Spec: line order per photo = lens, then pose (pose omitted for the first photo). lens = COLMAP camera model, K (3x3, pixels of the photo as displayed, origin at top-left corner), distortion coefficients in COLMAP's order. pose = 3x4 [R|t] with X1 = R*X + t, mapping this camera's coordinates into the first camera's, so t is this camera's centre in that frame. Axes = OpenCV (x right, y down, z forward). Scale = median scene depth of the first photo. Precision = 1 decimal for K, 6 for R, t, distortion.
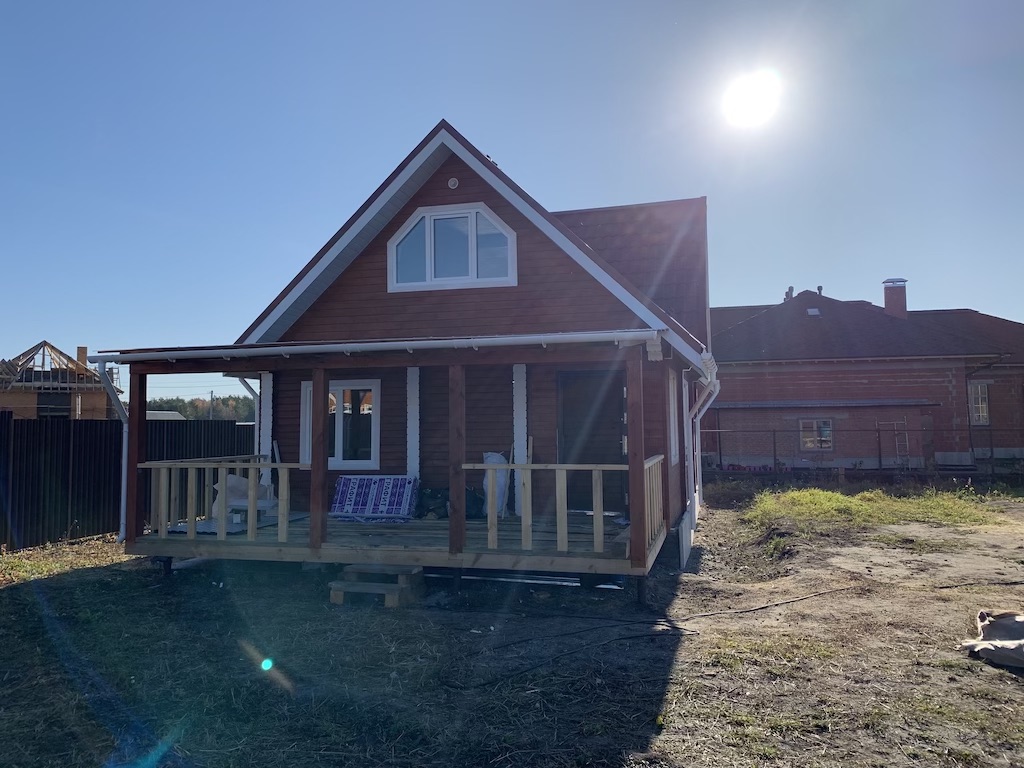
lens RADIAL K [[787.1, 0, 512.0], [0, 787.1, 384.0], [0, 0, 1]] dist [0.002326, -0.004746]
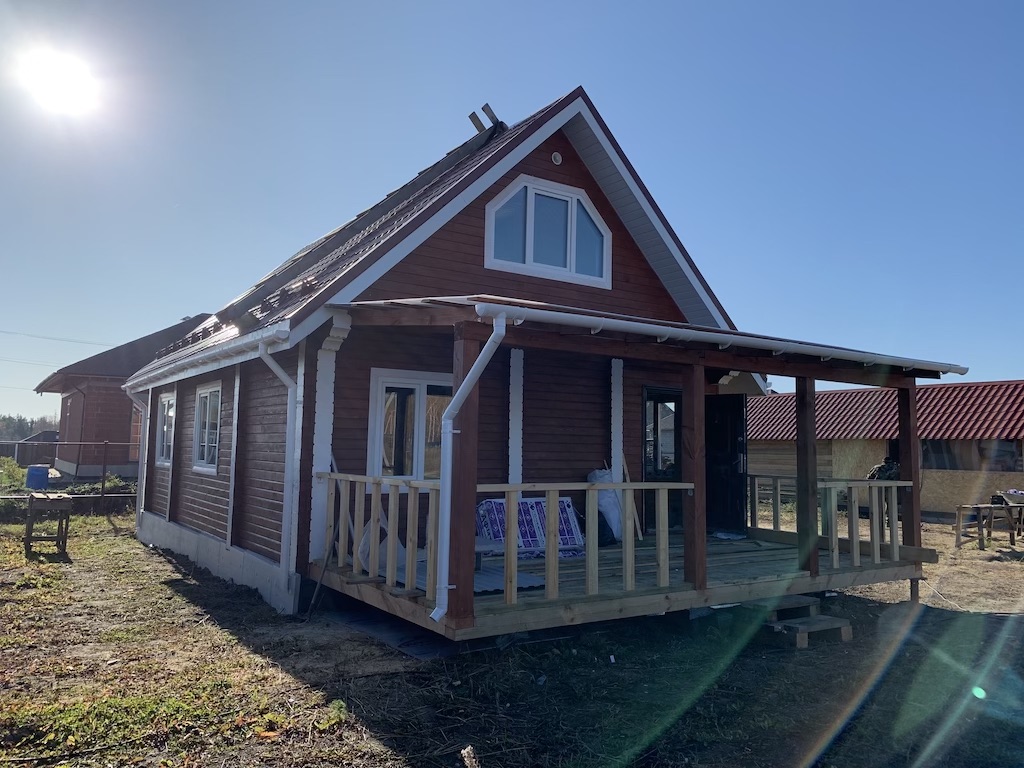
lens RADIAL K [[787.1, 0, 512.0], [0, 787.1, 384.0], [0, 0, 1]] dist [0.002326, -0.004746]
pose [[0.662924, 0.087097, 0.743603, -0.753964], [-0.067321, 0.996121, -0.056657, 0.045950], [-0.745654, -0.012501, 0.666216, 0.471036]]
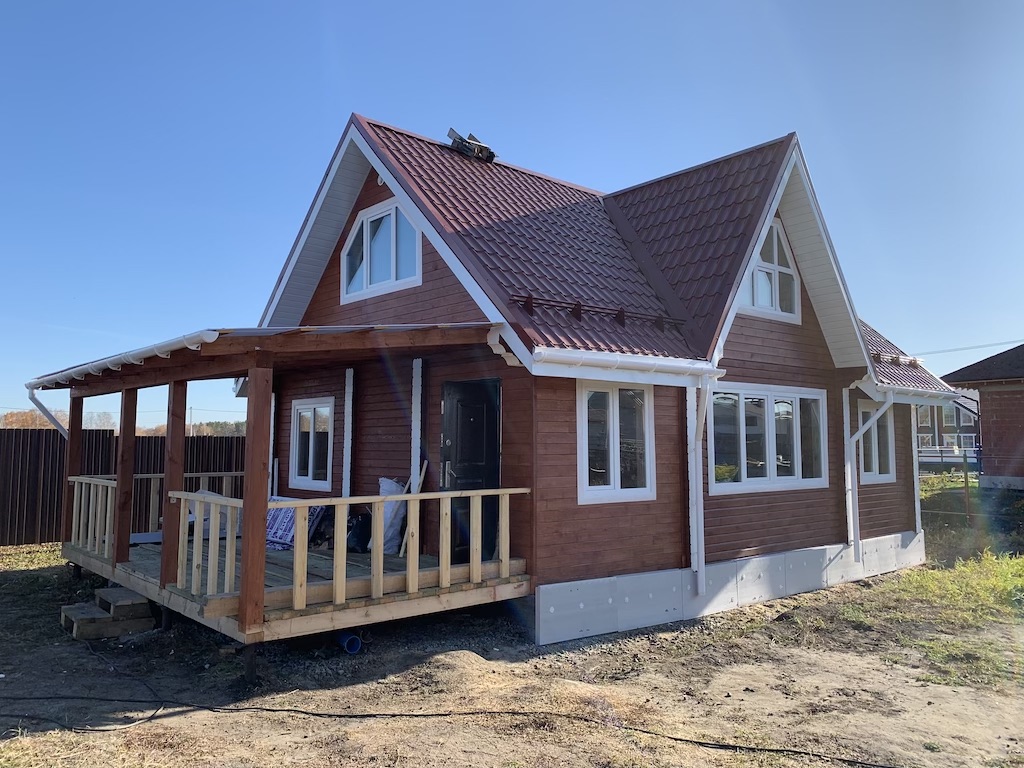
lens RADIAL K [[791.5, 0, 512.0], [0, 791.5, 384.0], [0, 0, 1]] dist [0.001883, -0.001648]
pose [[0.823189, -0.030635, -0.566940, 0.578452], [0.018942, 0.999469, -0.026505, 0.008238], [0.567451, 0.011079, 0.823333, 0.346833]]
